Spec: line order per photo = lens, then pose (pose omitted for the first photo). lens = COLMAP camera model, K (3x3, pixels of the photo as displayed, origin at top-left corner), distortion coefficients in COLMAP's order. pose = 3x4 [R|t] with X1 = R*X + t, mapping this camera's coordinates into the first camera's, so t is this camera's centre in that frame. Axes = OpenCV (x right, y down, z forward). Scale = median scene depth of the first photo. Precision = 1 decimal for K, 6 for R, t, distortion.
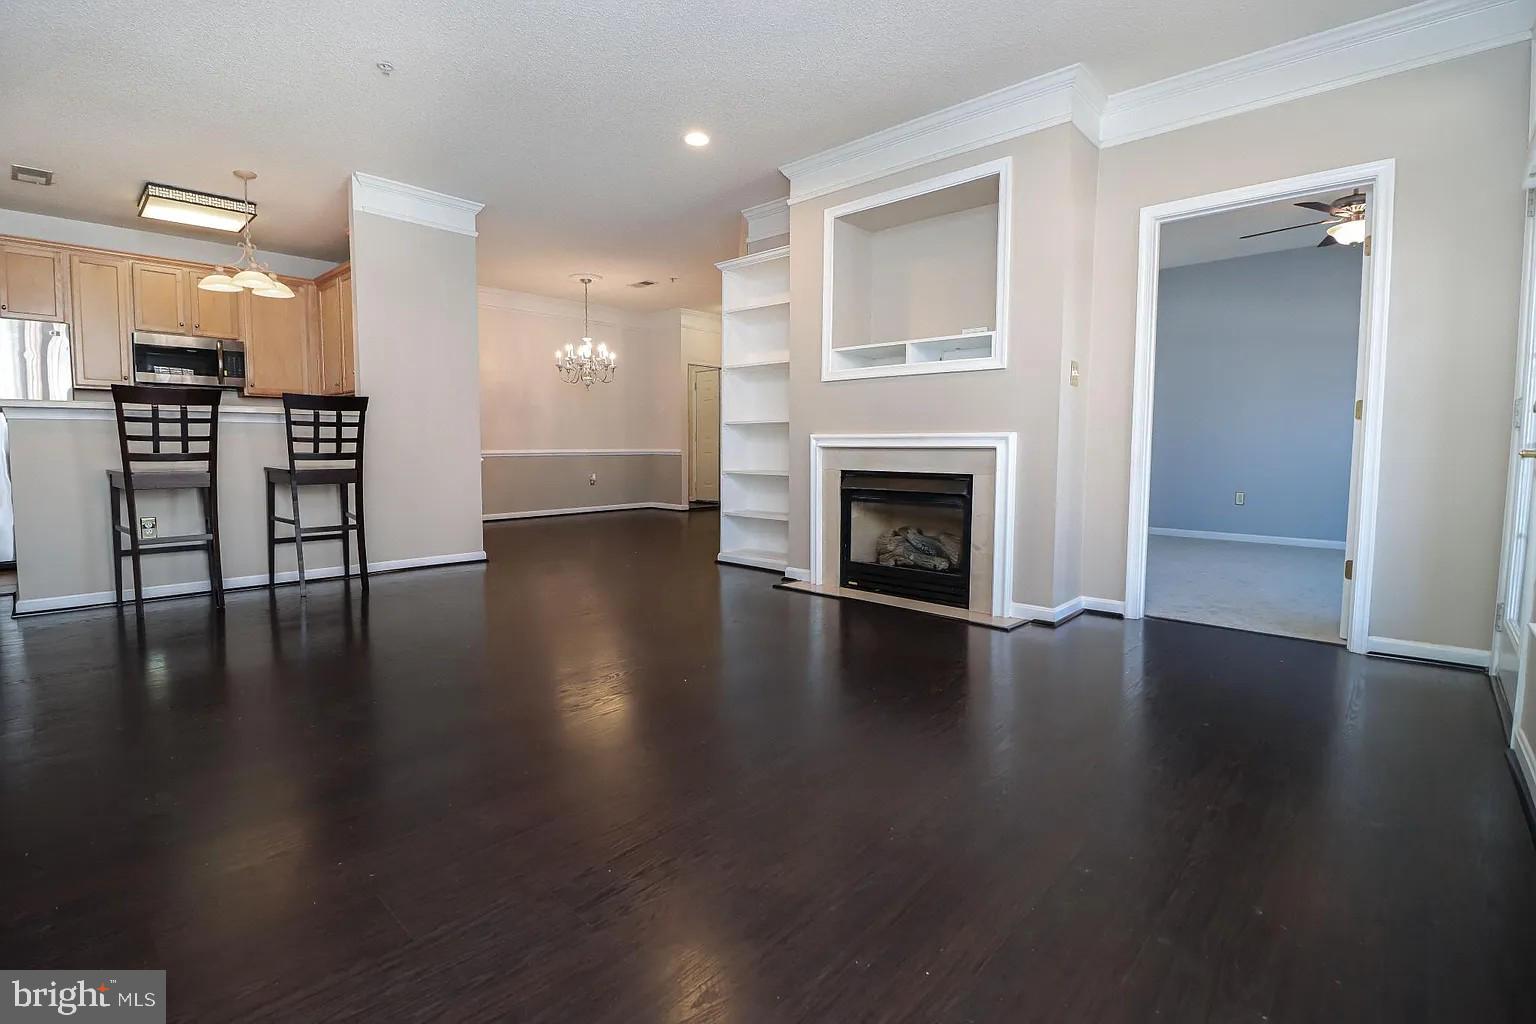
lens RADIAL K [[714.0, 0, 764.2], [0, 714.0, 505.7], [0, 0, 1]] dist [-0.027472, -0.001681]
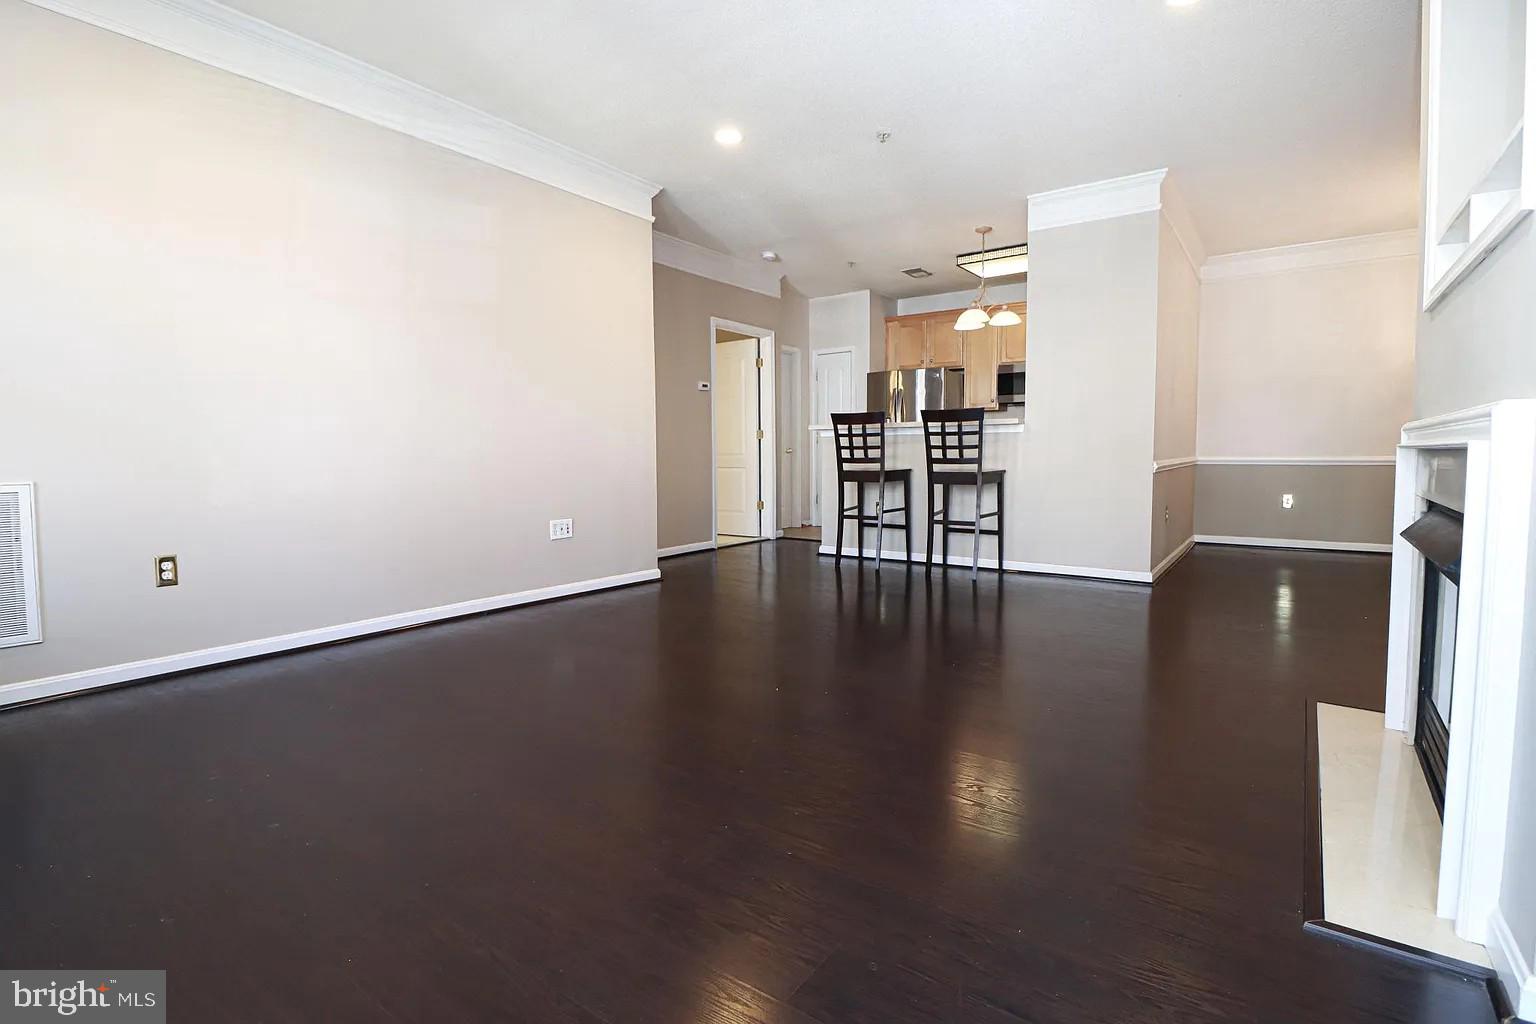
lens RADIAL K [[714.0, 0, 763.8], [0, 714.0, 506.0], [0, 0, 1]] dist [-0.027472, -0.001681]
pose [[0.121996, 0.067133, -0.990258, 0.515280], [-0.075534, 0.995444, 0.058179, -0.041050], [0.989652, 0.067701, 0.126511, 0.546749]]
